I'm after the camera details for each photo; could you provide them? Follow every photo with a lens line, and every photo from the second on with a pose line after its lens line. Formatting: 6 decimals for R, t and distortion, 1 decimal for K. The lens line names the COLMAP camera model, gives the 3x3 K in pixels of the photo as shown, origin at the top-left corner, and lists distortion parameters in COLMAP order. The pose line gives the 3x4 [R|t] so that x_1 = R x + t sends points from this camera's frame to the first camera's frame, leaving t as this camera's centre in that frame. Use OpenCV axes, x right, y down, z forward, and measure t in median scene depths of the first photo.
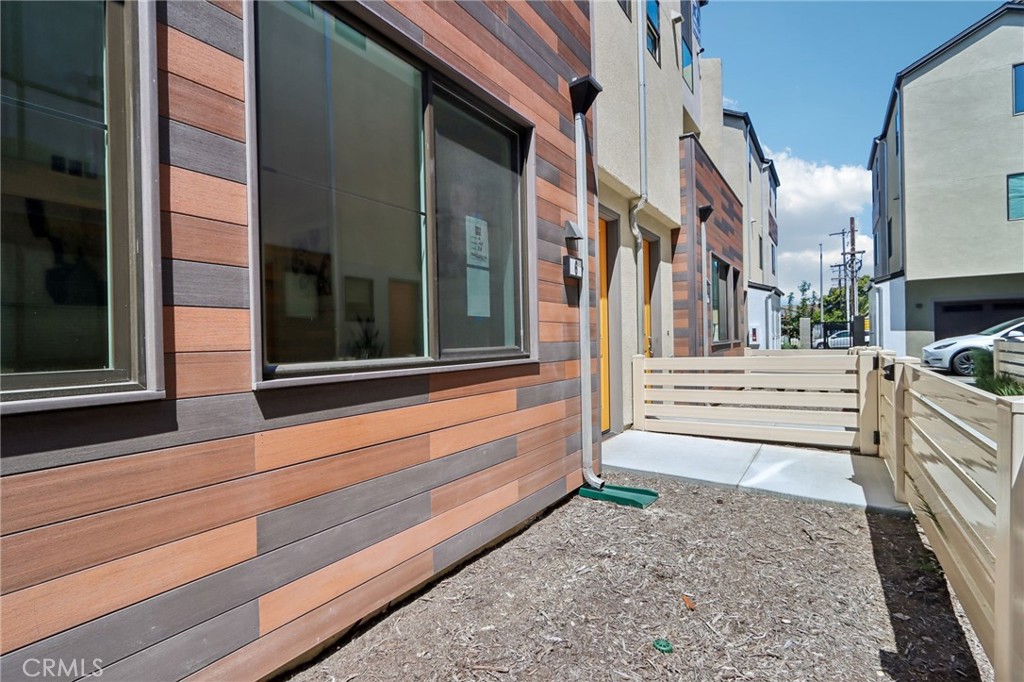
lens RADIAL K [[472.6, 0, 509.5], [0, 472.6, 344.1], [0, 0, 1]] dist [-0.000979, -0.001363]
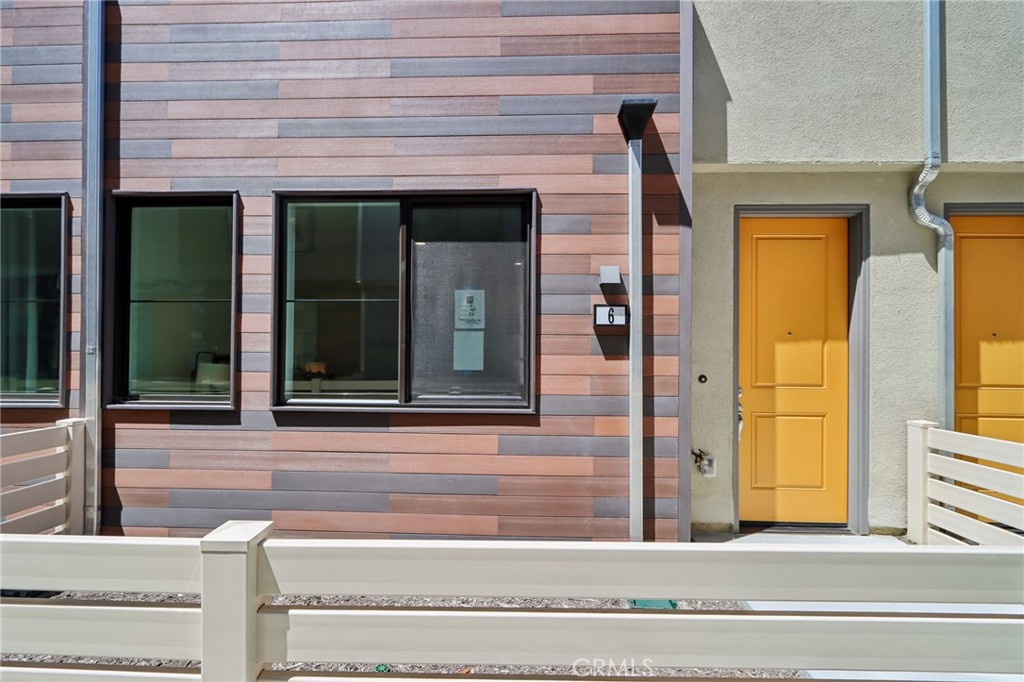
lens RADIAL K [[472.6, 0, 496.1], [0, 472.6, 342.9], [0, 0, 1]] dist [-0.000979, -0.001363]
pose [[0.532366, 0.019983, -0.846278, 0.974254], [-0.025247, 0.999651, 0.007722, -0.135890], [0.846138, 0.017255, 0.532685, 0.397495]]
